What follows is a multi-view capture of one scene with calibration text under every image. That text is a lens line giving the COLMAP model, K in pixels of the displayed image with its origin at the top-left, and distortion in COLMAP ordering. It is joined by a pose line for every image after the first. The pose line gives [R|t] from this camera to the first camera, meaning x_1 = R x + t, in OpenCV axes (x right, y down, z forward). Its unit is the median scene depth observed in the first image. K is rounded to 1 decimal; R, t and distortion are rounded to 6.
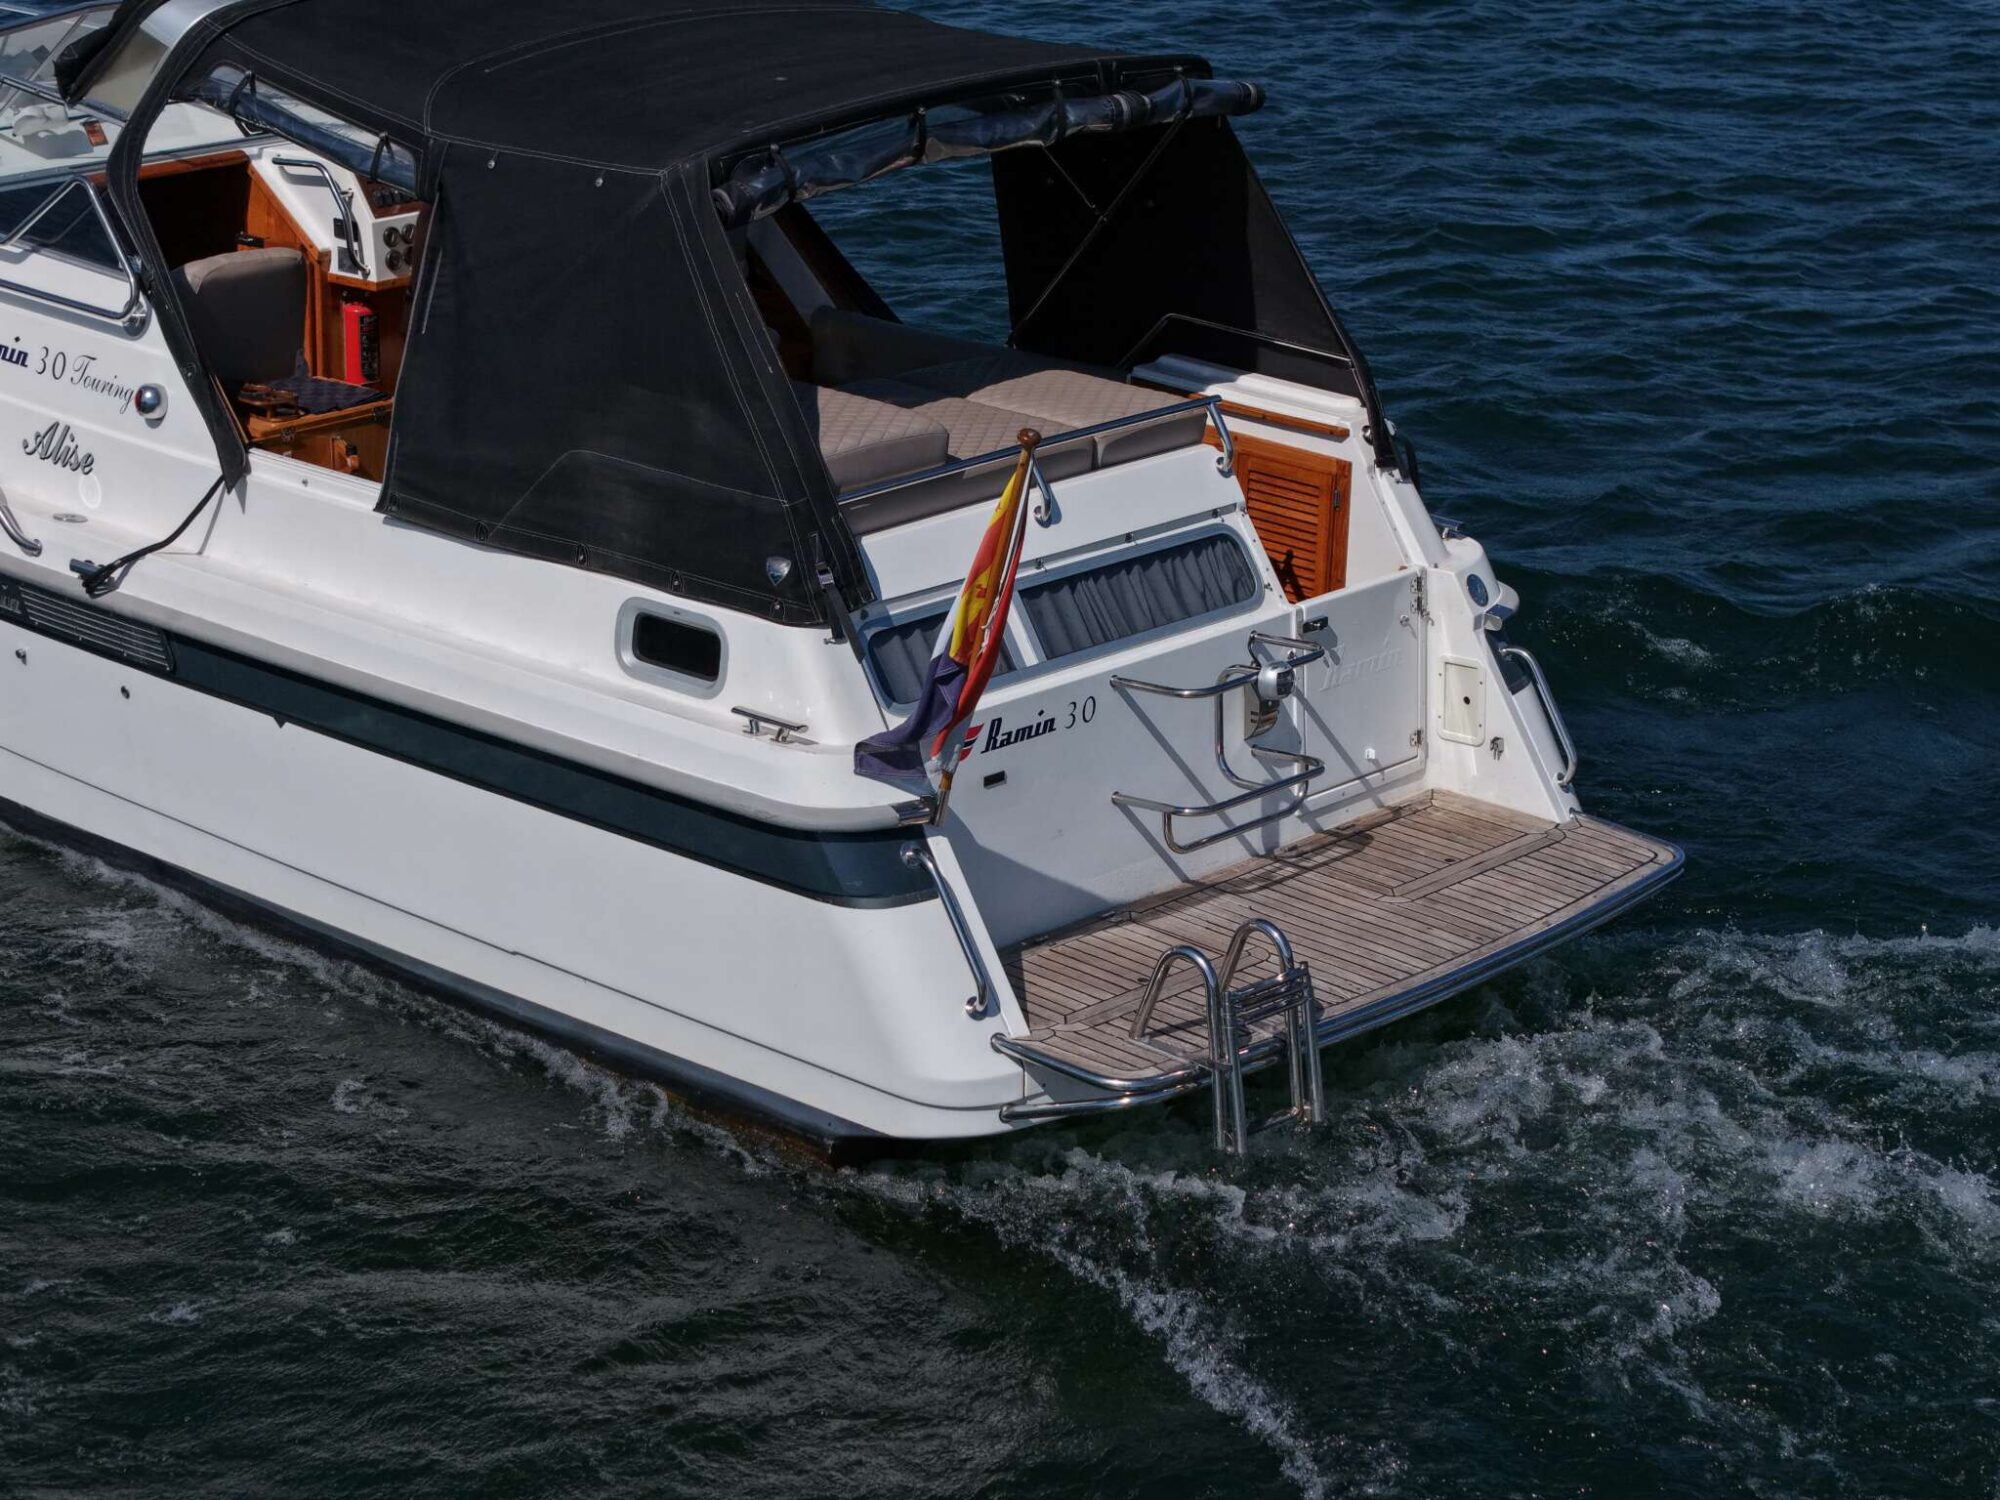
lens RADIAL K [[4036.8, 0, 991.6], [0, 4036.8, 751.3], [0, 0, 1]] dist [-0.164683, 0.000000]
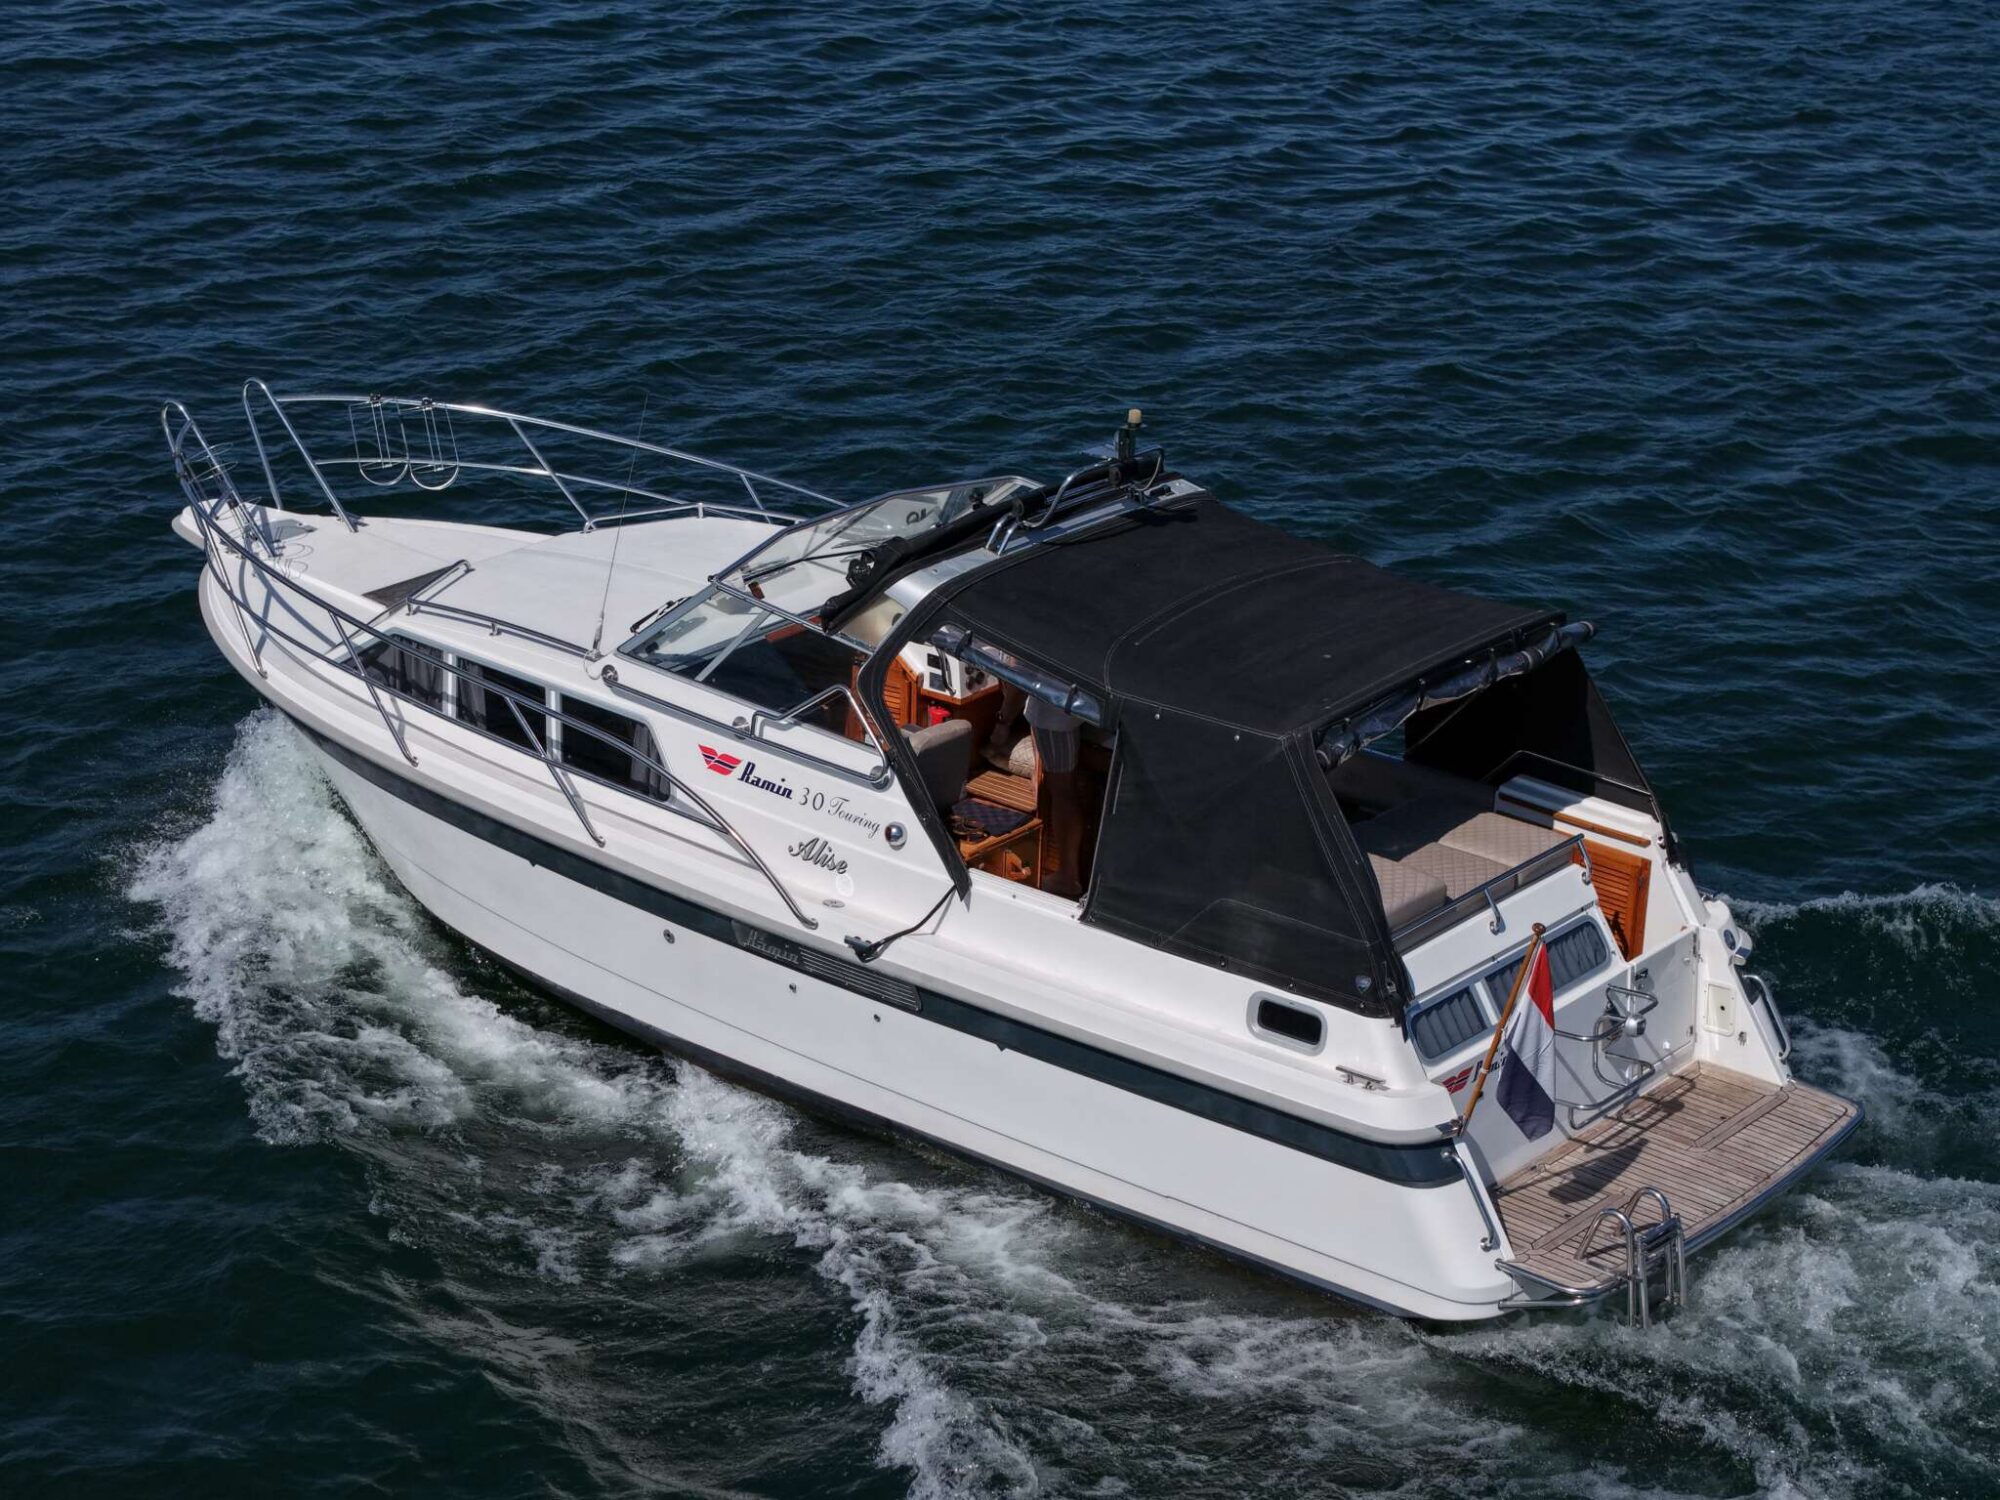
lens RADIAL K [[4036.8, 0, 1010.9], [0, 4036.8, 745.4], [0, 0, 1]] dist [-0.164683, 0.000000]
pose [[0.998188, -0.011799, 0.059004, -0.263241], [0.009318, 0.999067, 0.042160, -0.191771], [-0.059446, -0.041534, 0.997367, -0.578994]]
